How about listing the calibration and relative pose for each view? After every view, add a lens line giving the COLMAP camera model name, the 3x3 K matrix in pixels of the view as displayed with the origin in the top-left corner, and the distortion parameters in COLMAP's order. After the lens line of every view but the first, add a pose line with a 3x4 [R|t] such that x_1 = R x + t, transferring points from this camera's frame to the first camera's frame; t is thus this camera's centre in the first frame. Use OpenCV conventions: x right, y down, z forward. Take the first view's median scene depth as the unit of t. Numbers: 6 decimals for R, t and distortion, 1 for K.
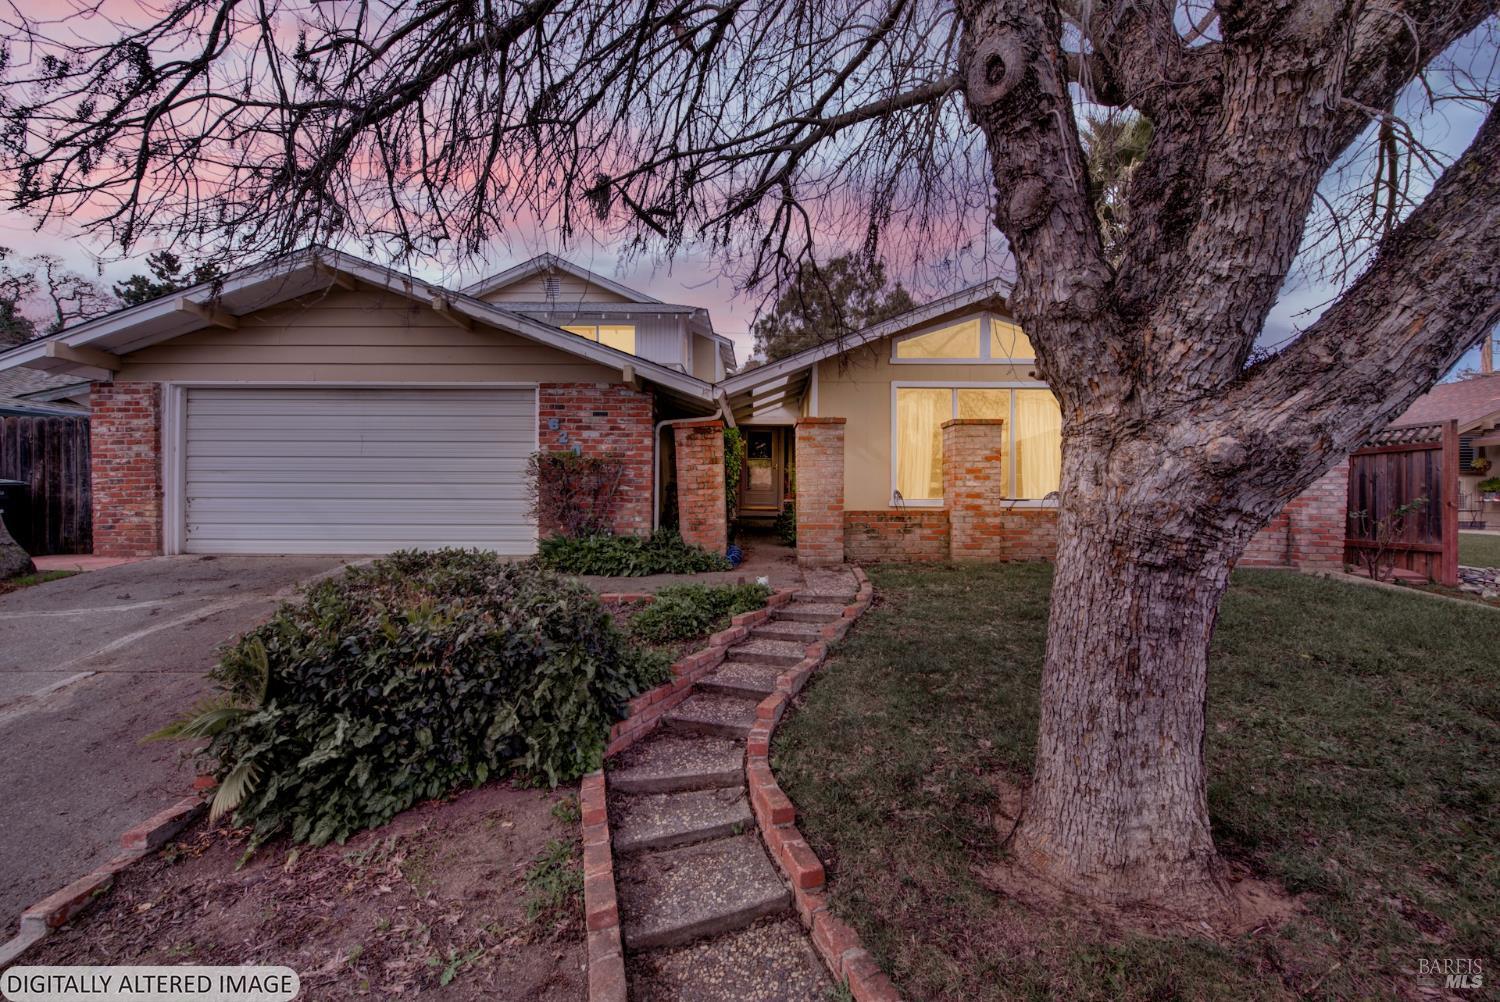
lens RADIAL K [[605.3, 0, 749.3], [0, 605.3, 501.0], [0, 0, 1]] dist [-0.002927, -0.000317]
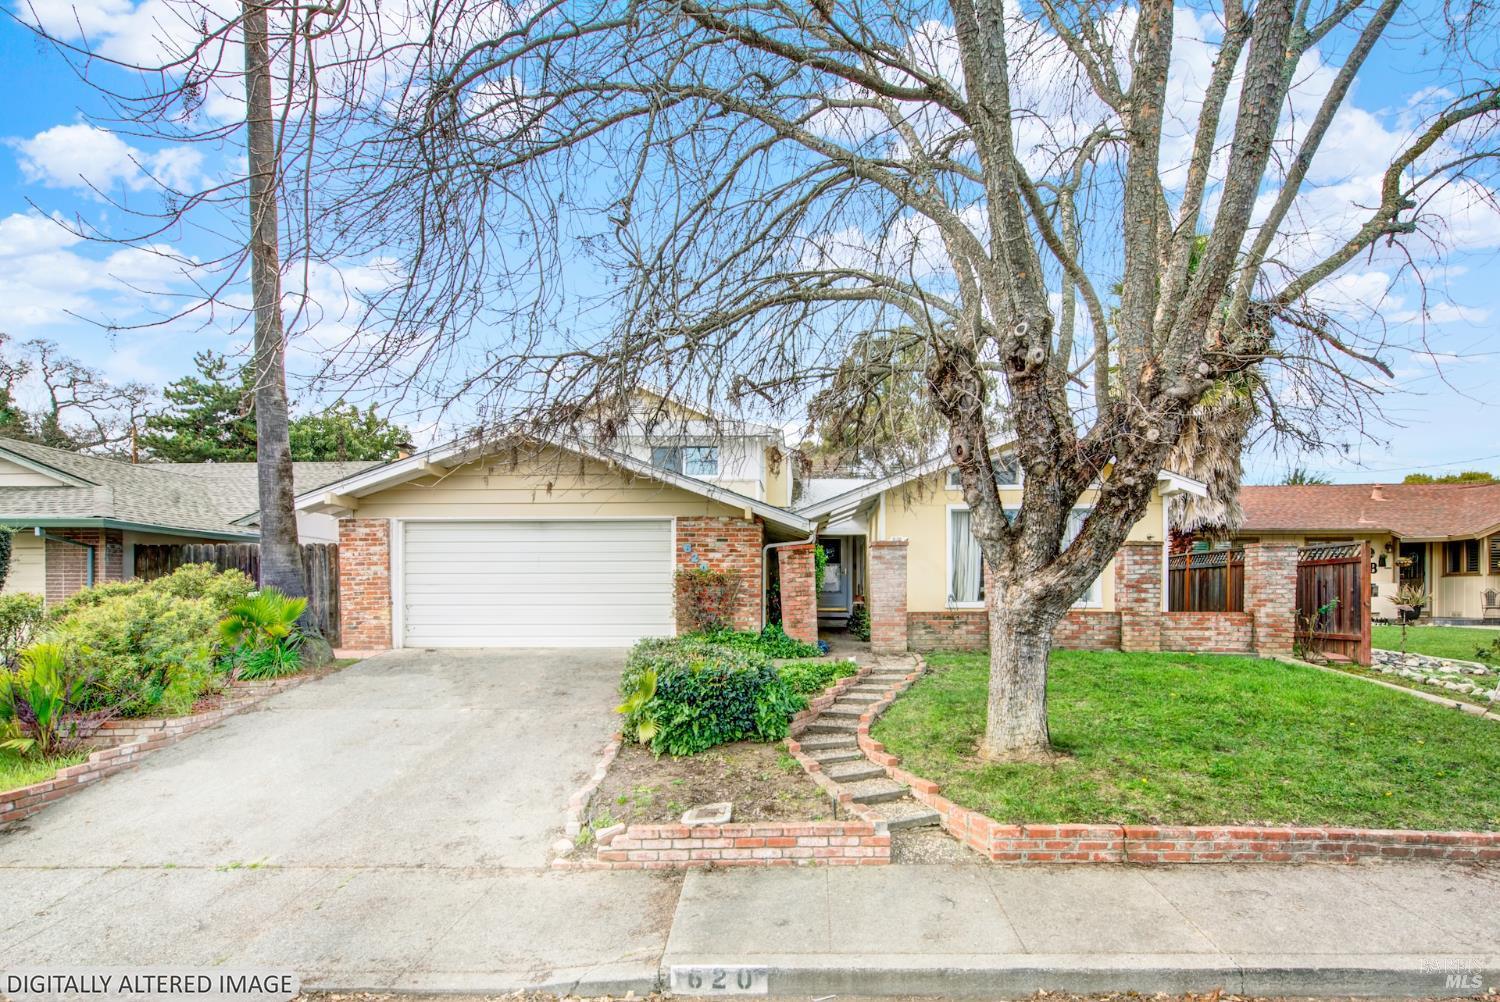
lens RADIAL K [[734.2, 0, 784.6], [0, 734.2, 608.1], [0, 0, 1]] dist [0.001687, 0.000043]
pose [[0.999887, -0.006388, -0.013588, -0.089206], [0.006539, 0.999917, 0.011069, -0.011992], [0.013516, -0.011157, 0.999846, -0.608055]]
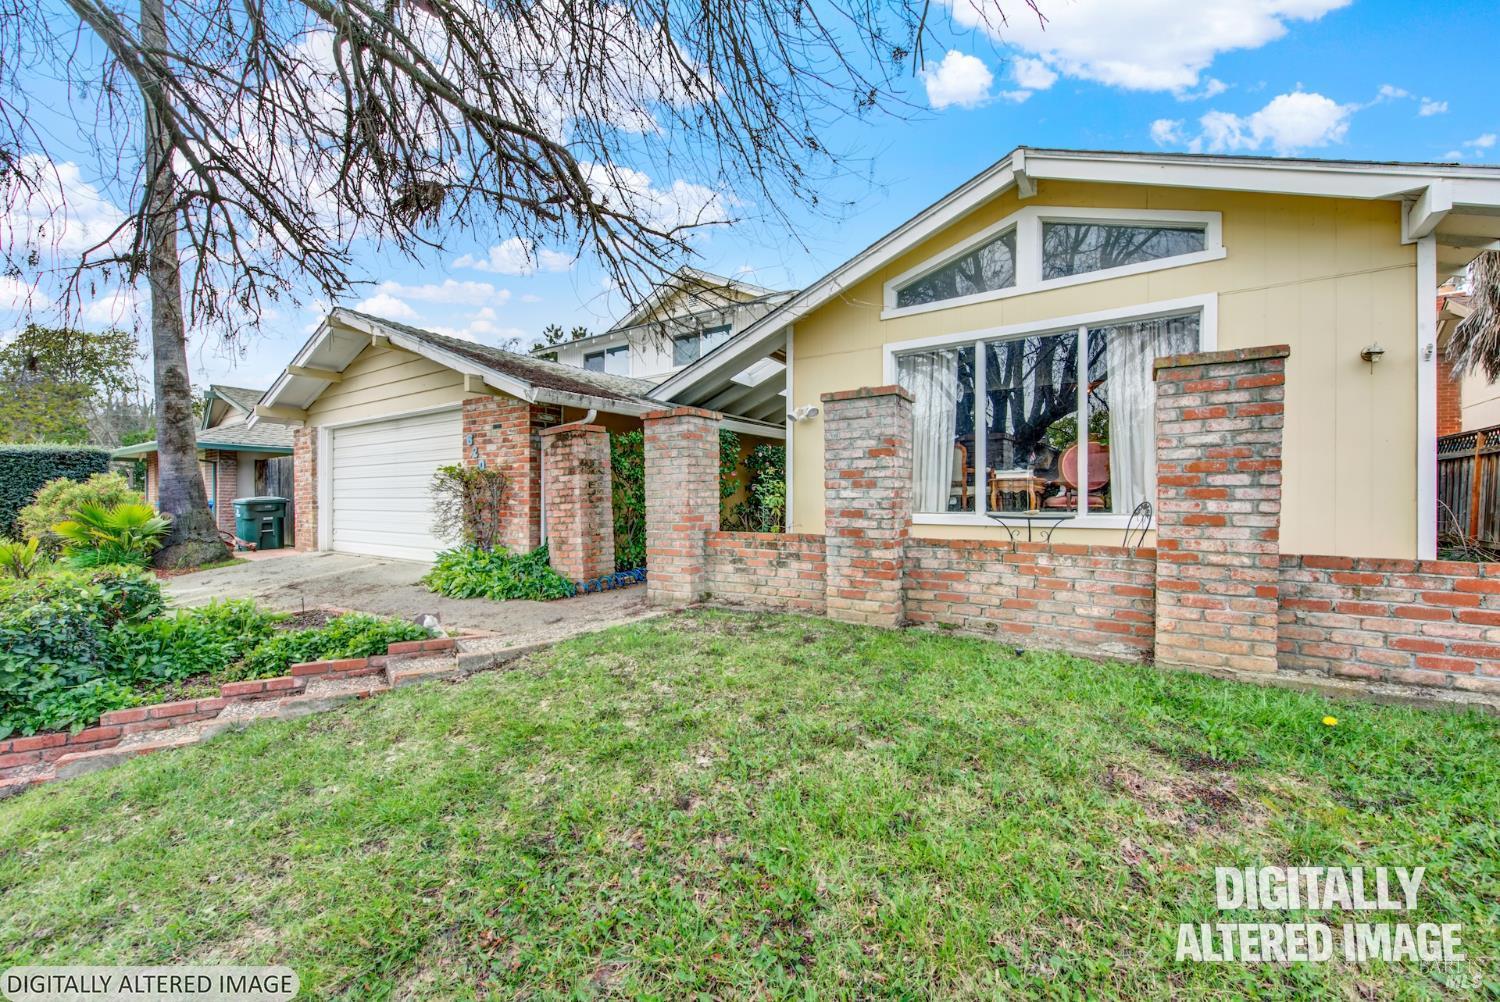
lens RADIAL K [[605.3, 0, 756.3], [0, 605.3, 503.2], [0, 0, 1]] dist [-0.002927, -0.000317]
pose [[0.821175, -0.000535, -0.570676, 0.657388], [0.001374, 0.999999, 0.001040, -0.020554], [0.570674, -0.001638, 0.821175, 0.438245]]
